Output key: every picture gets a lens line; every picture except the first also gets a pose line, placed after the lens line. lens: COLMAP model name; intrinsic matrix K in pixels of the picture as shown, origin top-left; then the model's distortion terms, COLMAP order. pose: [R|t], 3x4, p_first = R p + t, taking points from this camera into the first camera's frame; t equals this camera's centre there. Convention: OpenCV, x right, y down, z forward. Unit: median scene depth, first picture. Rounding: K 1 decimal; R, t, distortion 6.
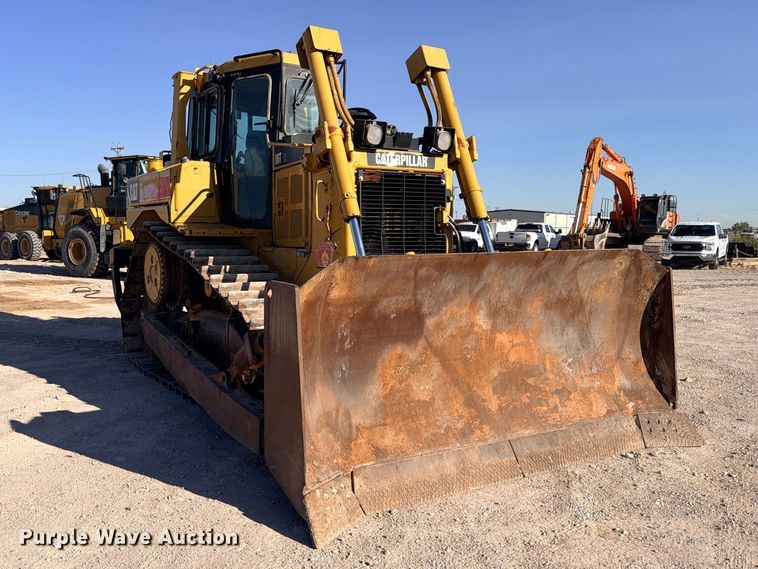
lens RADIAL K [[673.8, 0, 309.3], [0, 673.8, 300.1], [0, 0, 1]] dist [0.139733, -0.010601]
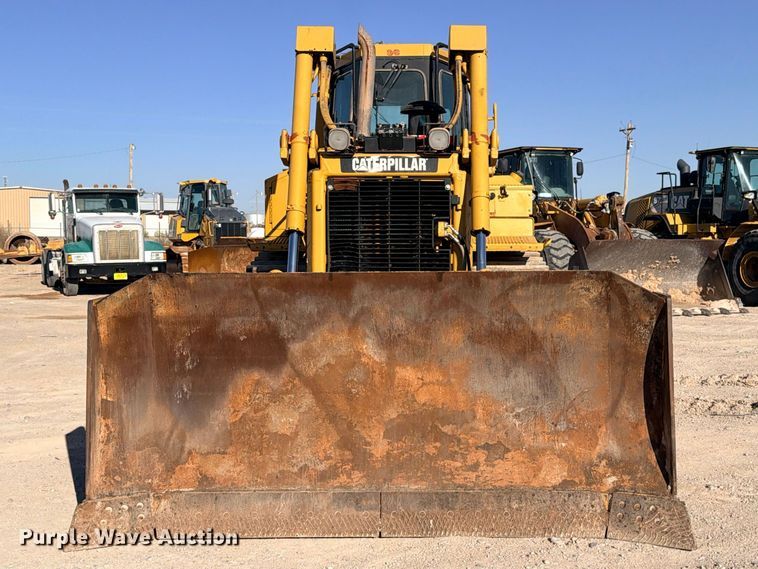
lens RADIAL K [[922.7, 0, 379.0], [0, 922.7, 284.5], [0, 0, 1]] dist [0.148317, 0.020384]
pose [[0.851711, 0.018918, -0.523671, 0.836474], [-0.045966, 0.998193, -0.038701, -0.008243], [0.521992, 0.057033, 0.851041, 0.001068]]
